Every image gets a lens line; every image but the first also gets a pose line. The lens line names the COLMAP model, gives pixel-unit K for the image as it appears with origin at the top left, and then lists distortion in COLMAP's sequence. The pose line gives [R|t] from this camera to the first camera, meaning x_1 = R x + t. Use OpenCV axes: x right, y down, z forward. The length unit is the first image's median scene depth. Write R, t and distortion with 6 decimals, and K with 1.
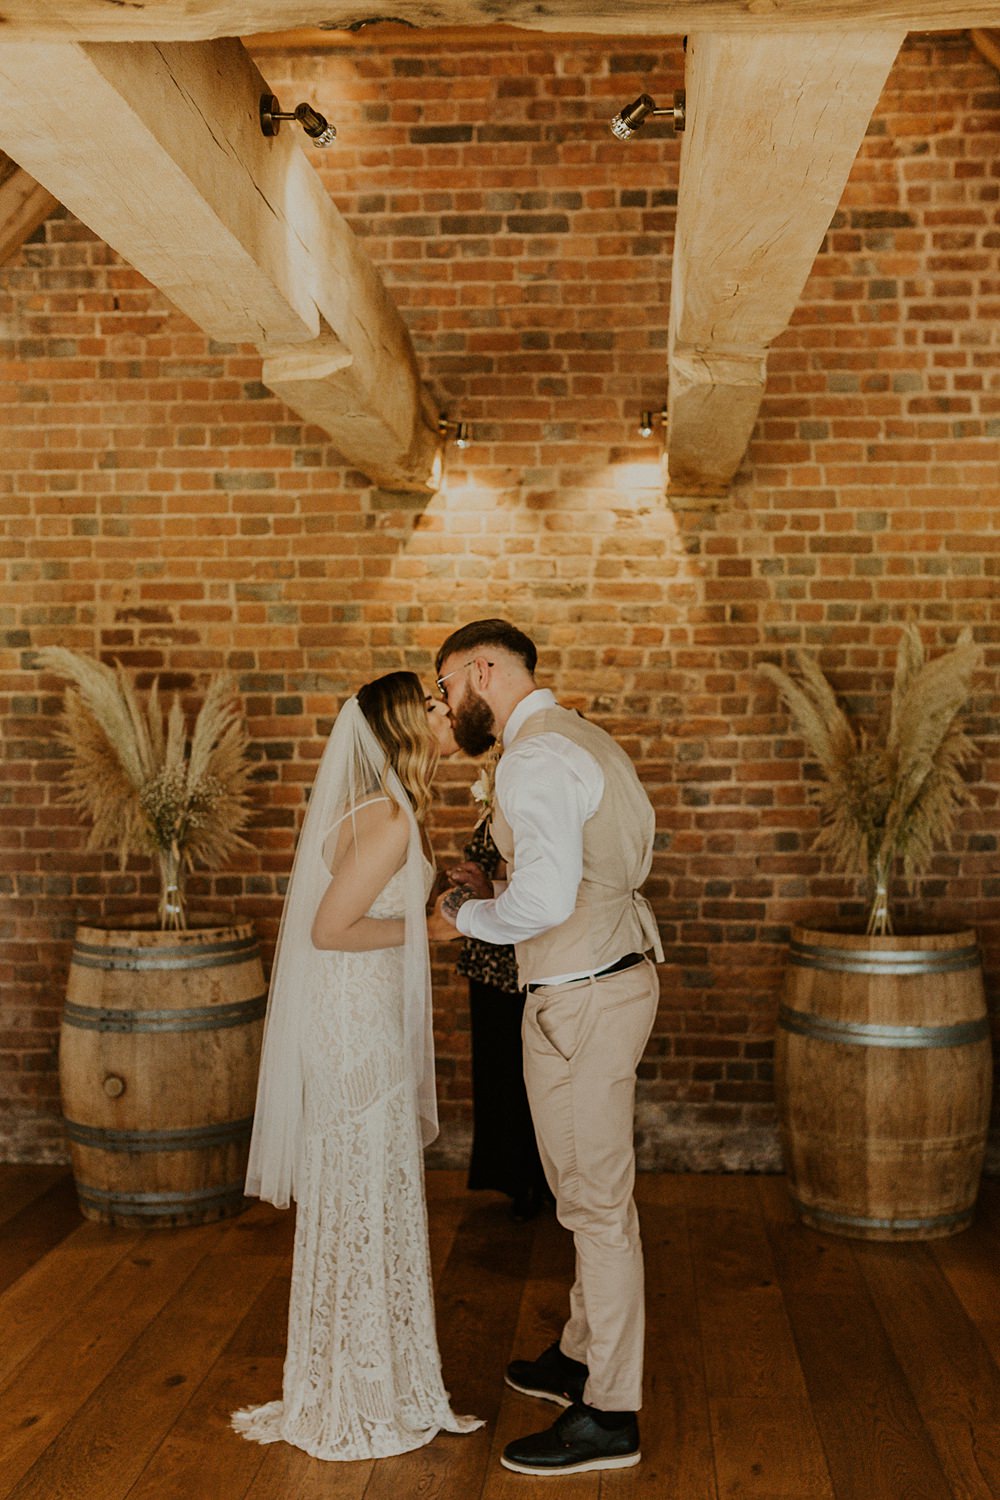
lens RADIAL K [[1631.7, 0, 547.3], [0, 1631.7, 797.6], [0, 0, 1]] dist [-0.026662, 0.023193]
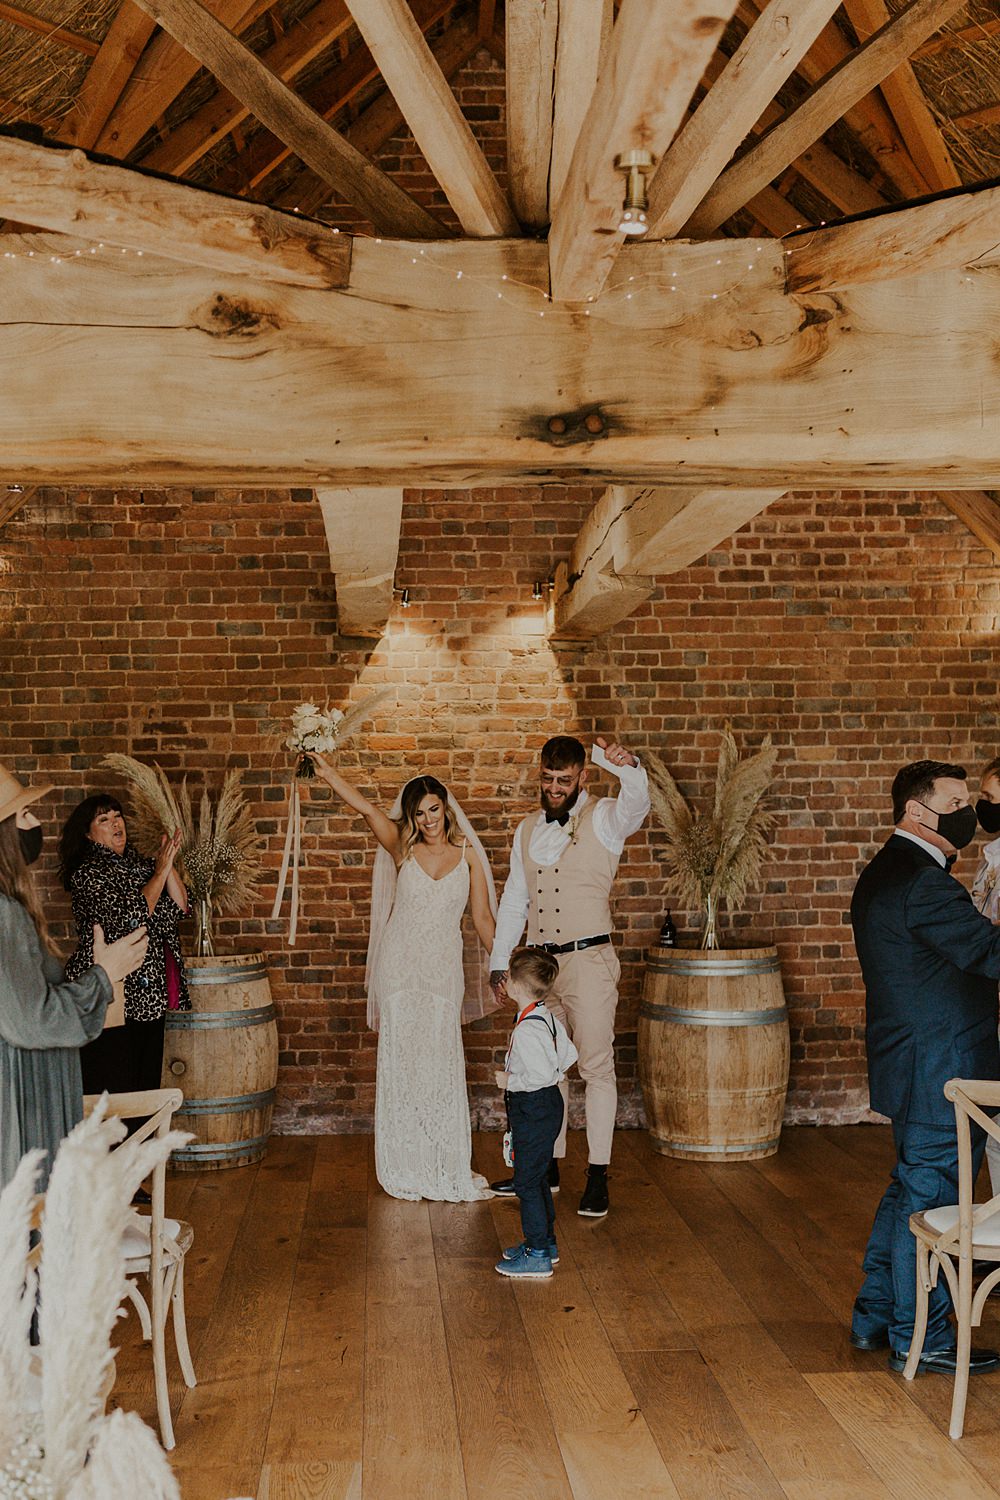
lens RADIAL K [[1617.3, 0, 425.7], [0, 1617.3, 850.5], [0, 0, 1]] dist [-0.013842, 0.001057]
pose [[0.996476, -0.012815, 0.082893, -0.146706], [0.014001, 0.999808, -0.013745, 0.011034], [-0.082701, 0.014857, 0.996464, -0.357386]]
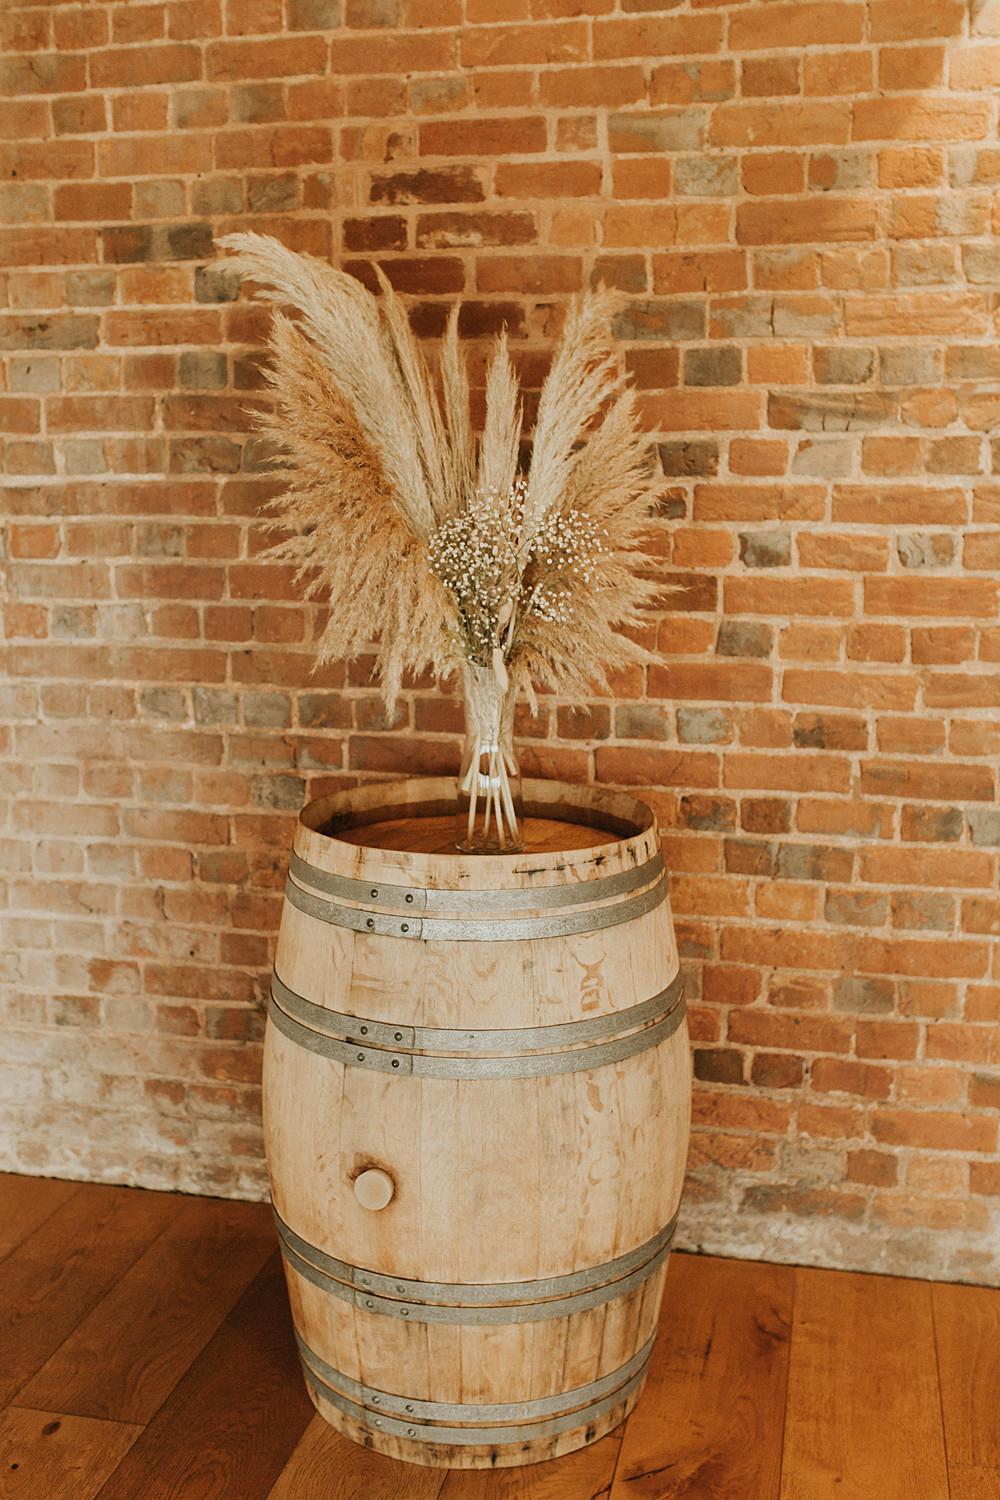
lens RADIAL K [[1603.2, 0, 469.3], [0, 1603.2, 691.3], [0, 0, 1]] dist [0.003799, 0.001933]
pose [[0.983529, 0.028316, -0.178521, -0.143158], [-0.009634, 0.994461, 0.104662, -0.008674], [0.180496, -0.101218, 0.978354, 0.505953]]
